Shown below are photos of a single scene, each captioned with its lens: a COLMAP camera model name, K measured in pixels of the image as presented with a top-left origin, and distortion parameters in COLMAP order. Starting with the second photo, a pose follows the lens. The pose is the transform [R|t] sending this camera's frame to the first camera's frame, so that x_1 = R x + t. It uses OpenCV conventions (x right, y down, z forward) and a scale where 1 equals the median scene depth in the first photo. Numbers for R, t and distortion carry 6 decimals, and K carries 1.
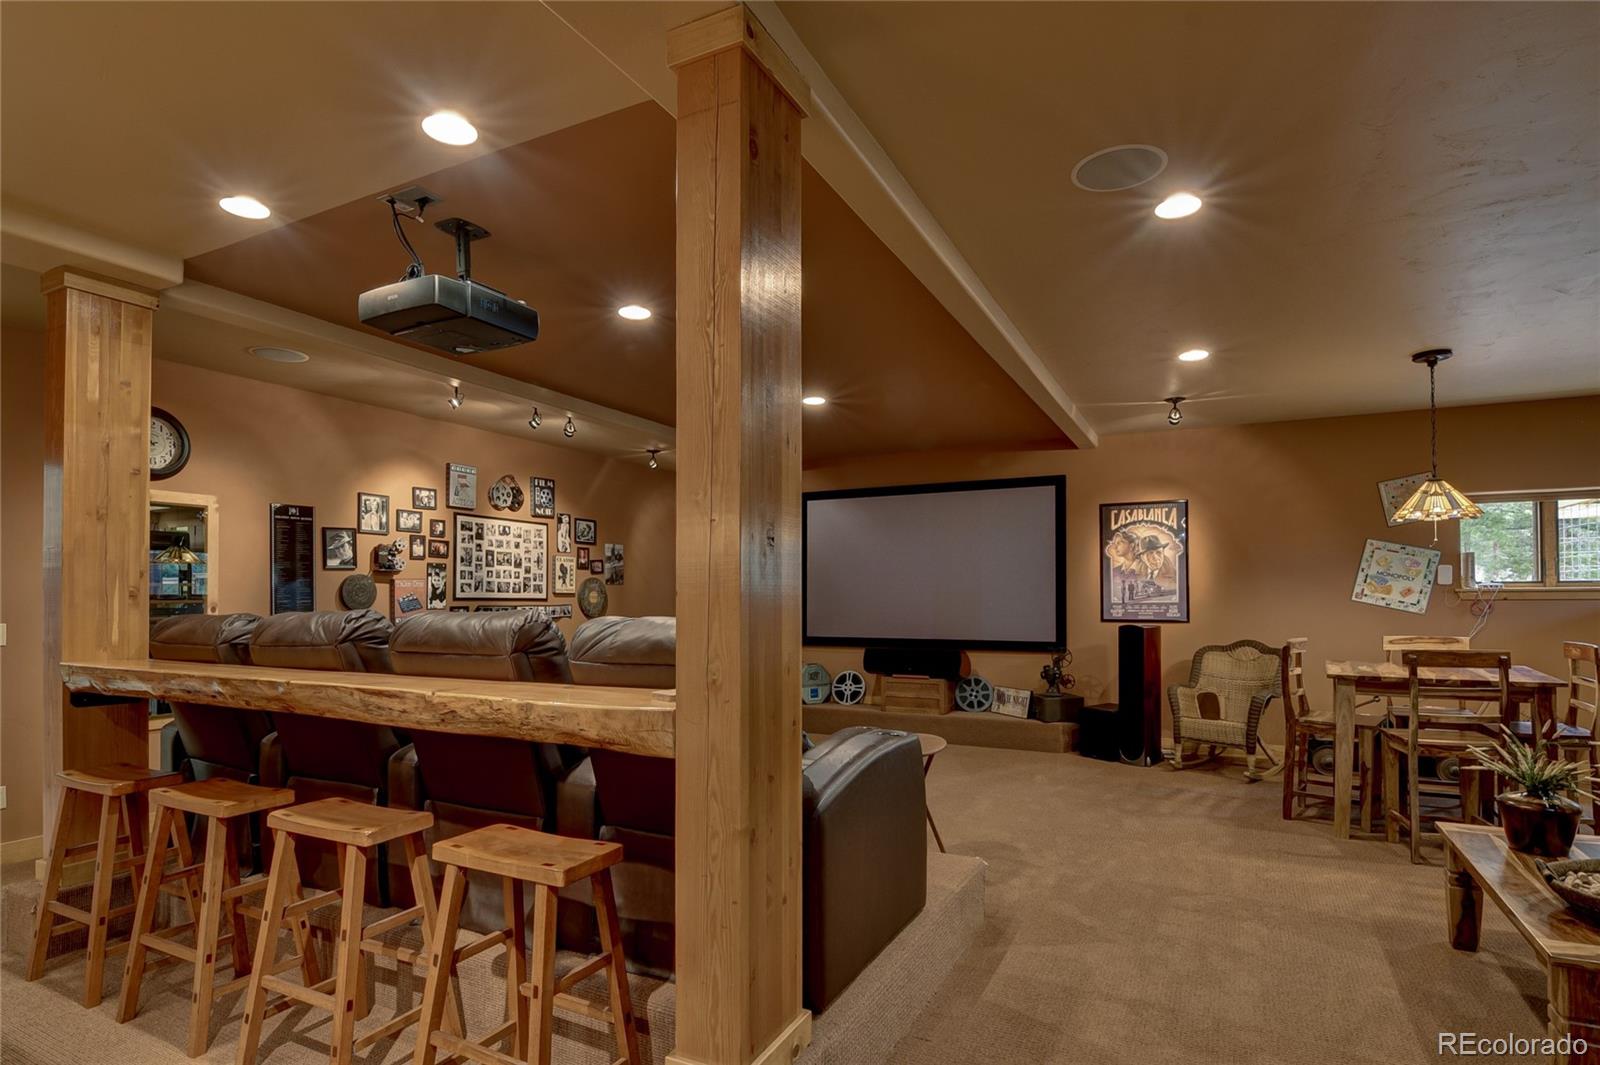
lens RADIAL K [[810.4, 0, 812.7], [0, 810.4, 591.2], [0, 0, 1]] dist [-0.005861, -0.008466]
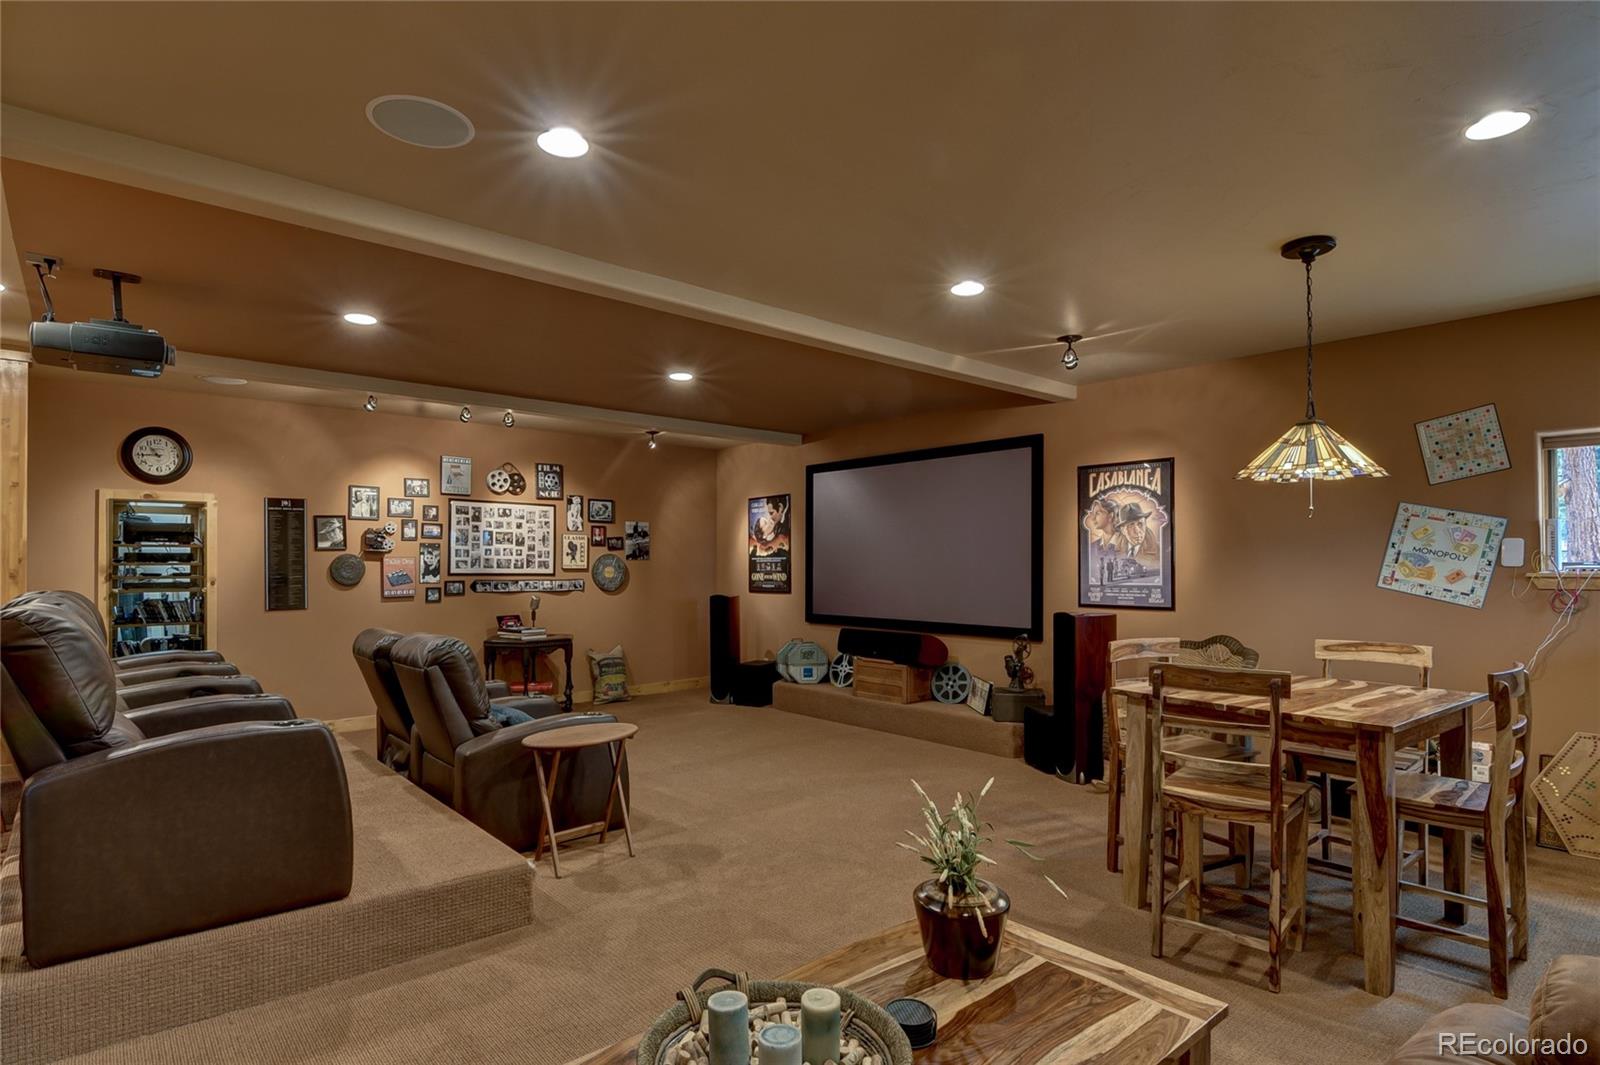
lens RADIAL K [[810.4, 0, 799.0], [0, 810.4, 565.4], [0, 0, 1]] dist [-0.005861, -0.008466]
pose [[0.927650, 0.004458, -0.373424, 0.419398], [-0.001455, 0.999964, 0.008323, -0.012320], [0.373448, -0.007177, 0.927623, 0.116844]]
